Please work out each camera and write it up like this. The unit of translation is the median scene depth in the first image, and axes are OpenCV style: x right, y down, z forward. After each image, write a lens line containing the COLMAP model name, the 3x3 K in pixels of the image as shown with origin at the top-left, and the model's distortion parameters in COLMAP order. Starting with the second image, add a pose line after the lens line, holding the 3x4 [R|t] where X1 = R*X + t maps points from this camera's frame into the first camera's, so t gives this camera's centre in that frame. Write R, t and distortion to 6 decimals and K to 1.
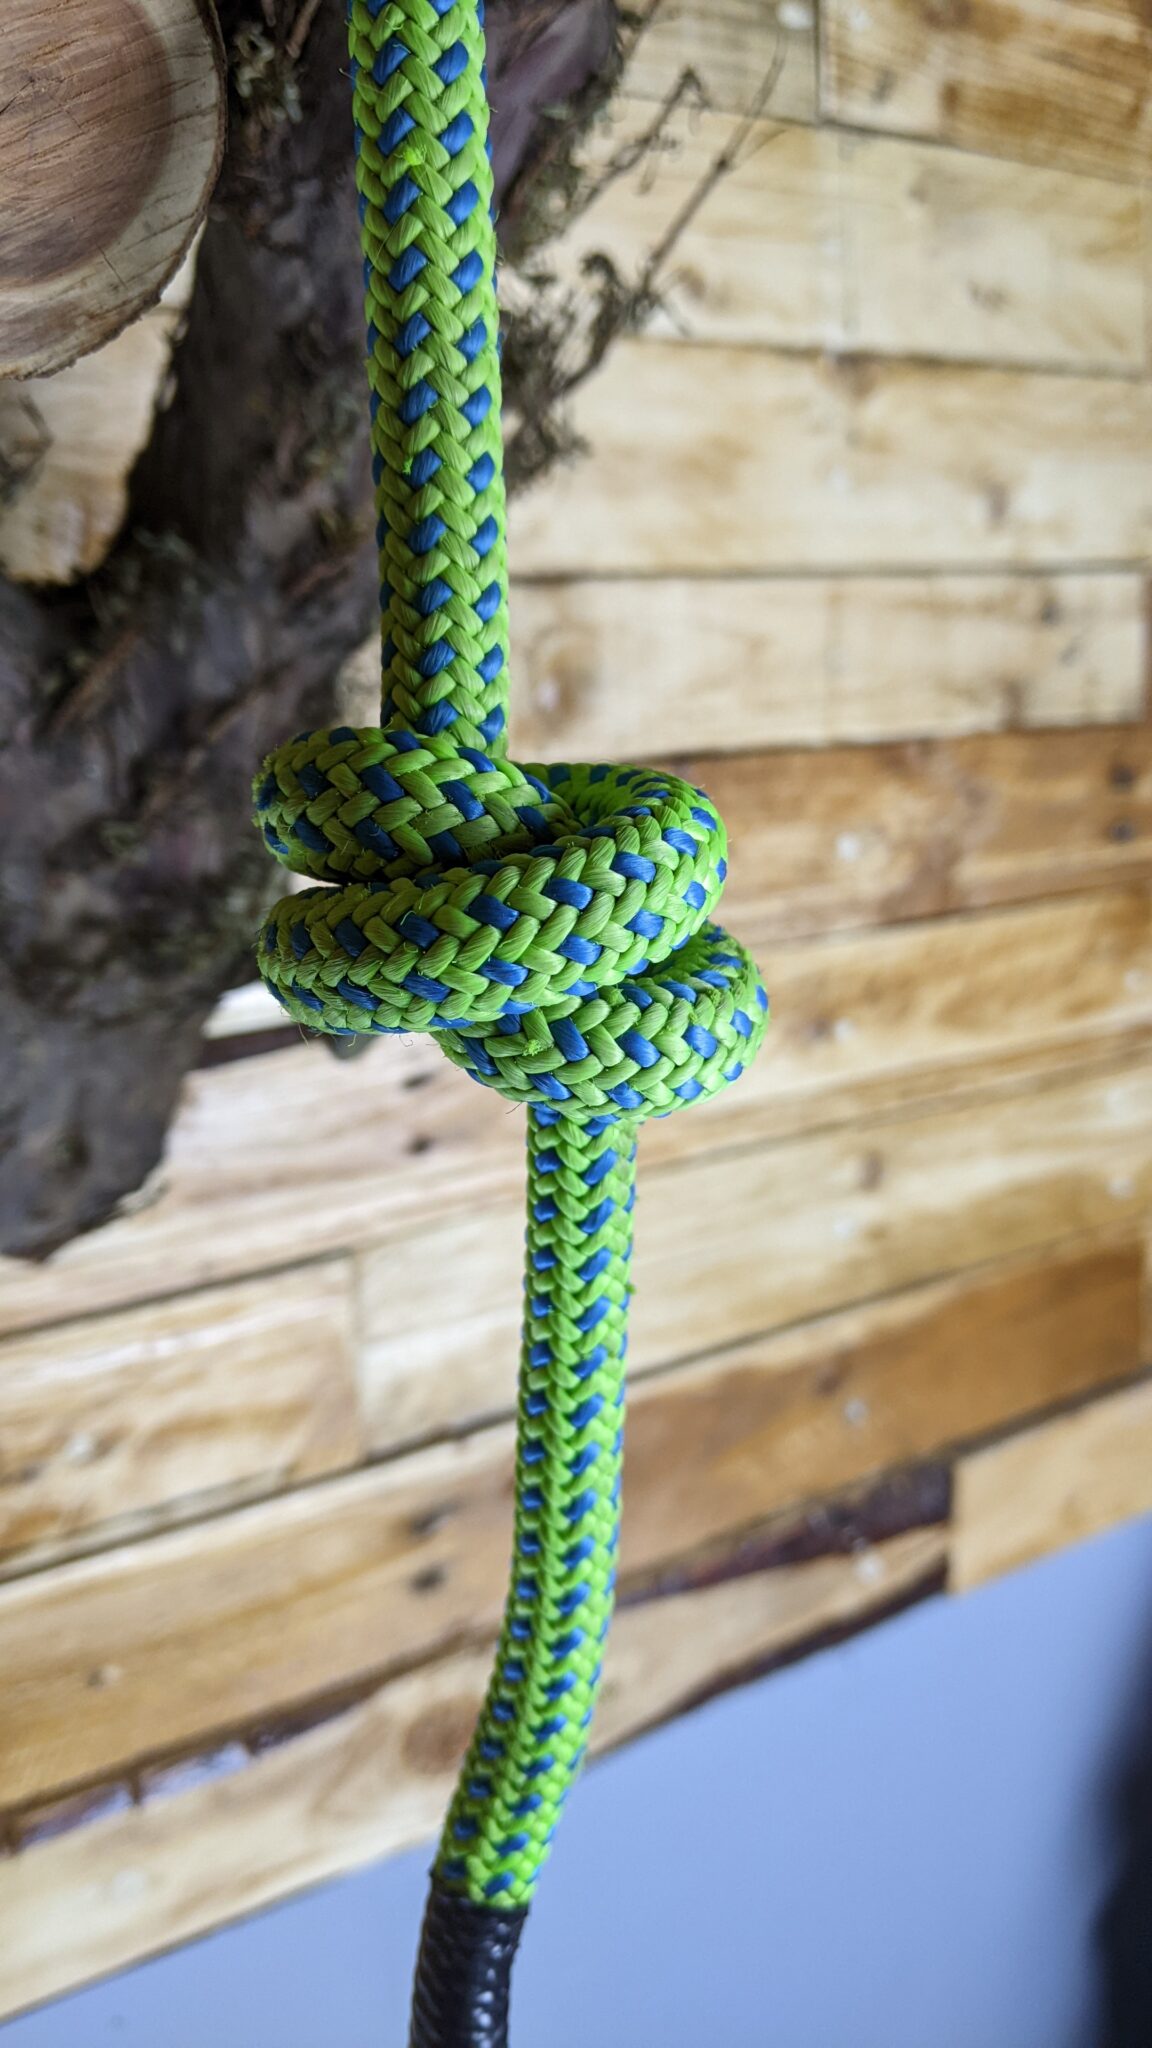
lens RADIAL K [[1686.5, 0, 576.7], [0, 1686.5, 984.4], [0, 0, 1]] dist [0.077695, -0.238467]
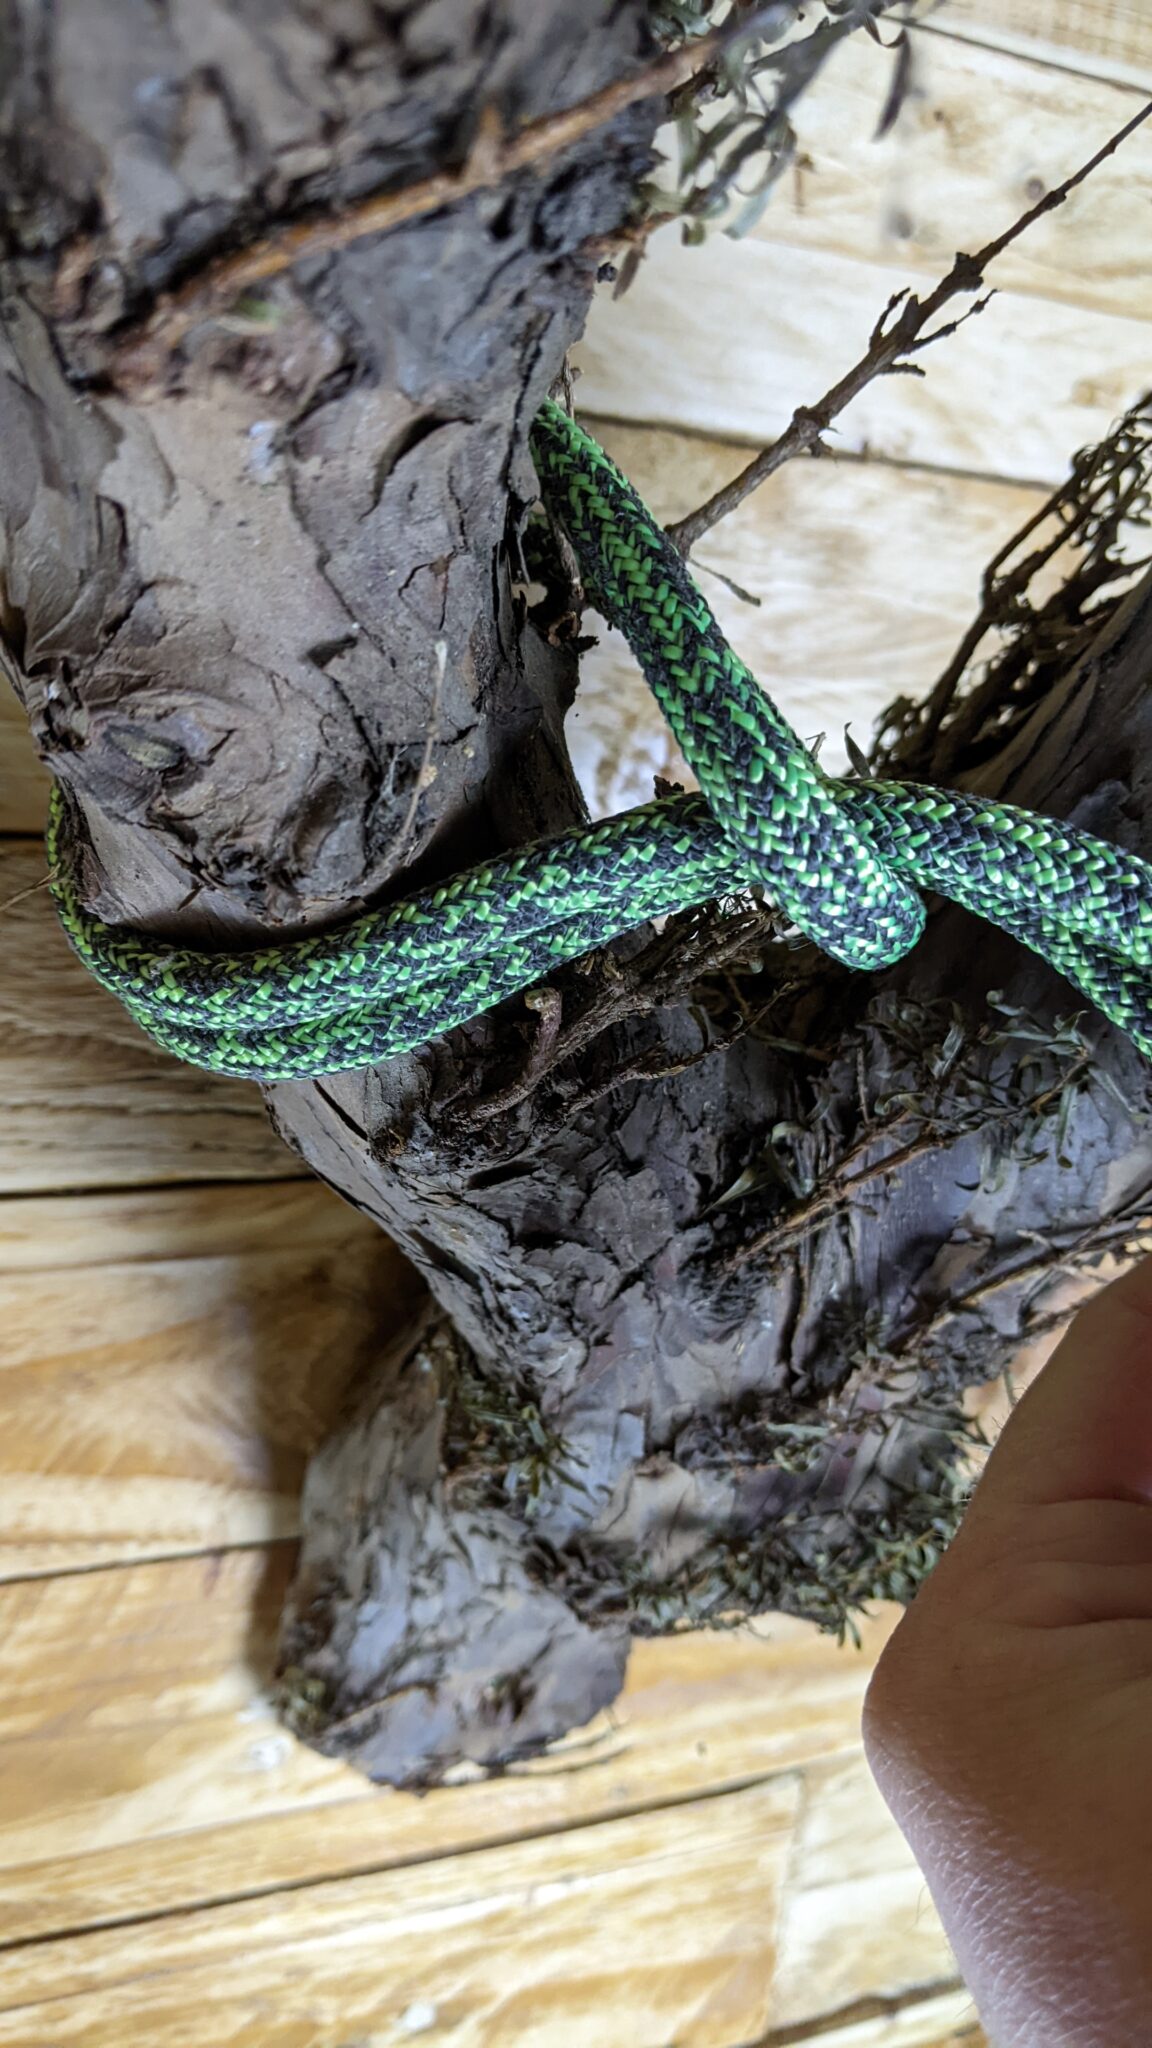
lens RADIAL K [[1707.5, 0, 576.0], [0, 1707.5, 1024.0], [0, 0, 1]] dist [0.019637, -0.103192]
pose [[0.980159, 0.166970, -0.106816, -0.205302], [-0.164865, 0.985910, 0.028308, -0.157131], [0.110038, -0.010136, 0.993876, 0.279345]]
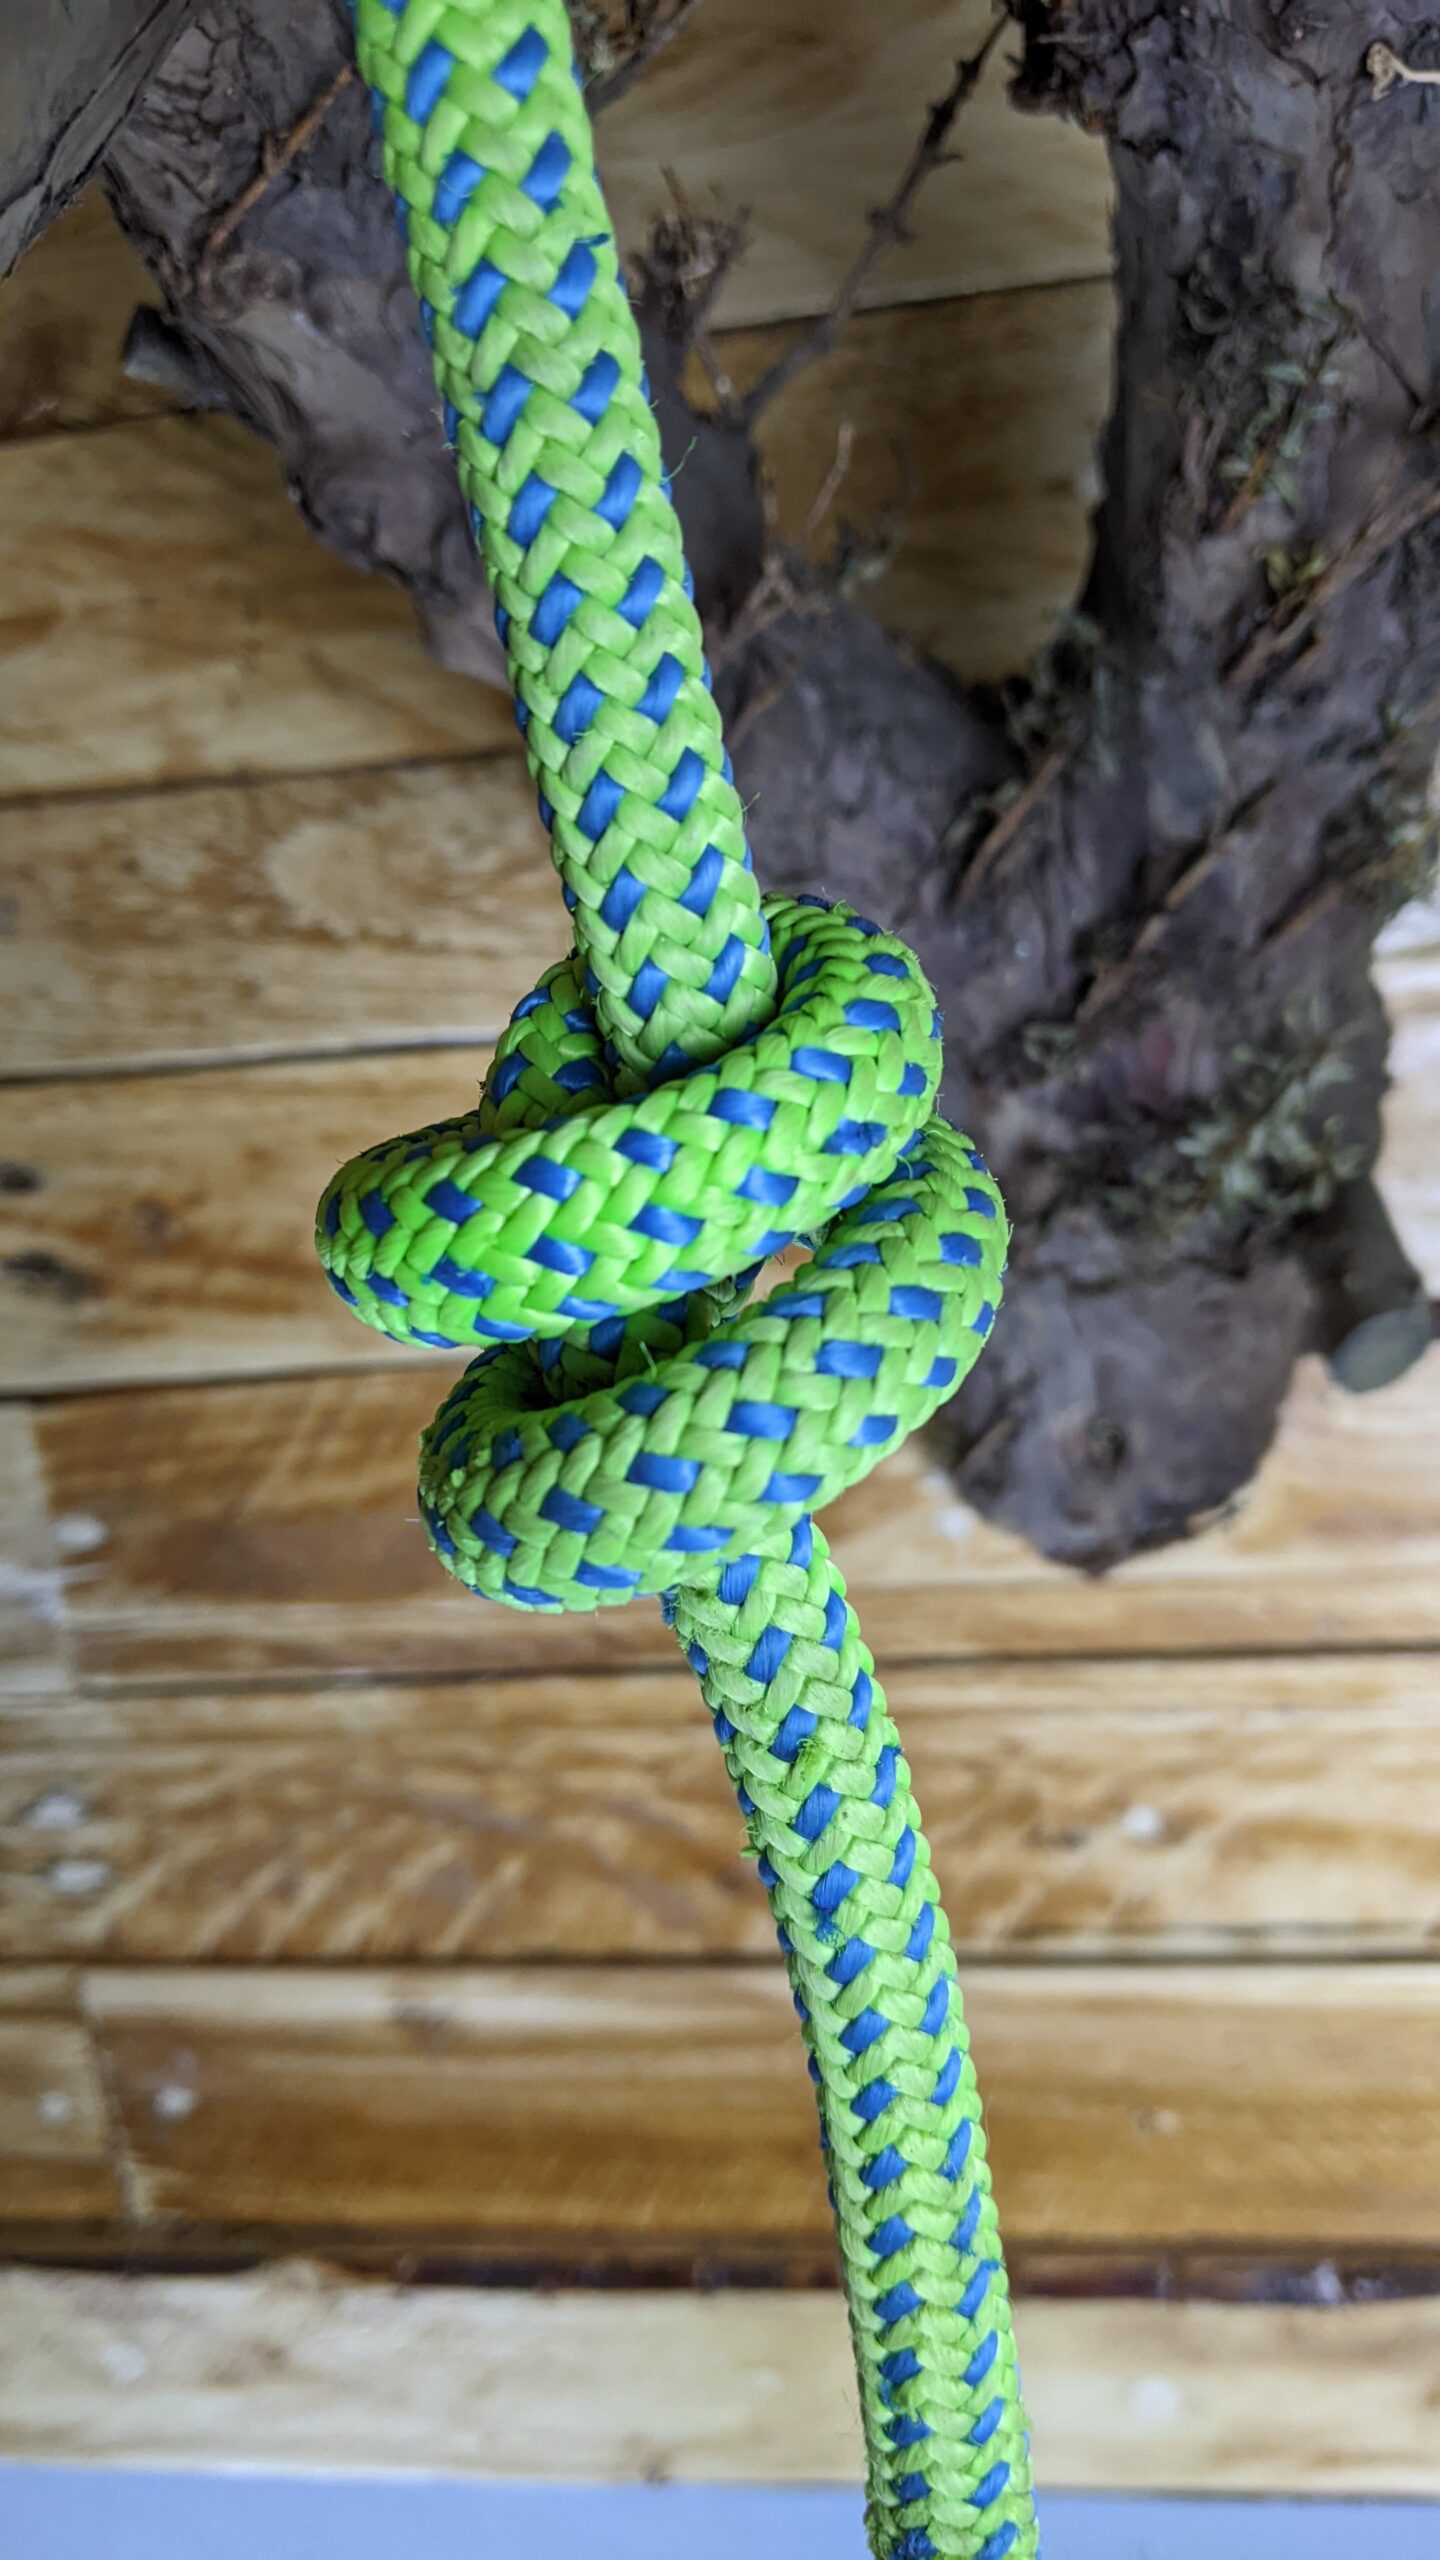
lens RADIAL K [[2094.5, 0, 768.1], [0, 2094.5, 1244.0], [0, 0, 1]] dist [0.016331, -0.122844]
pose [[0.754597, 0.102131, -0.648191, 0.147815], [-0.062870, 0.994522, 0.083509, -0.046821], [0.653169, -0.022263, 0.756884, 0.176494]]
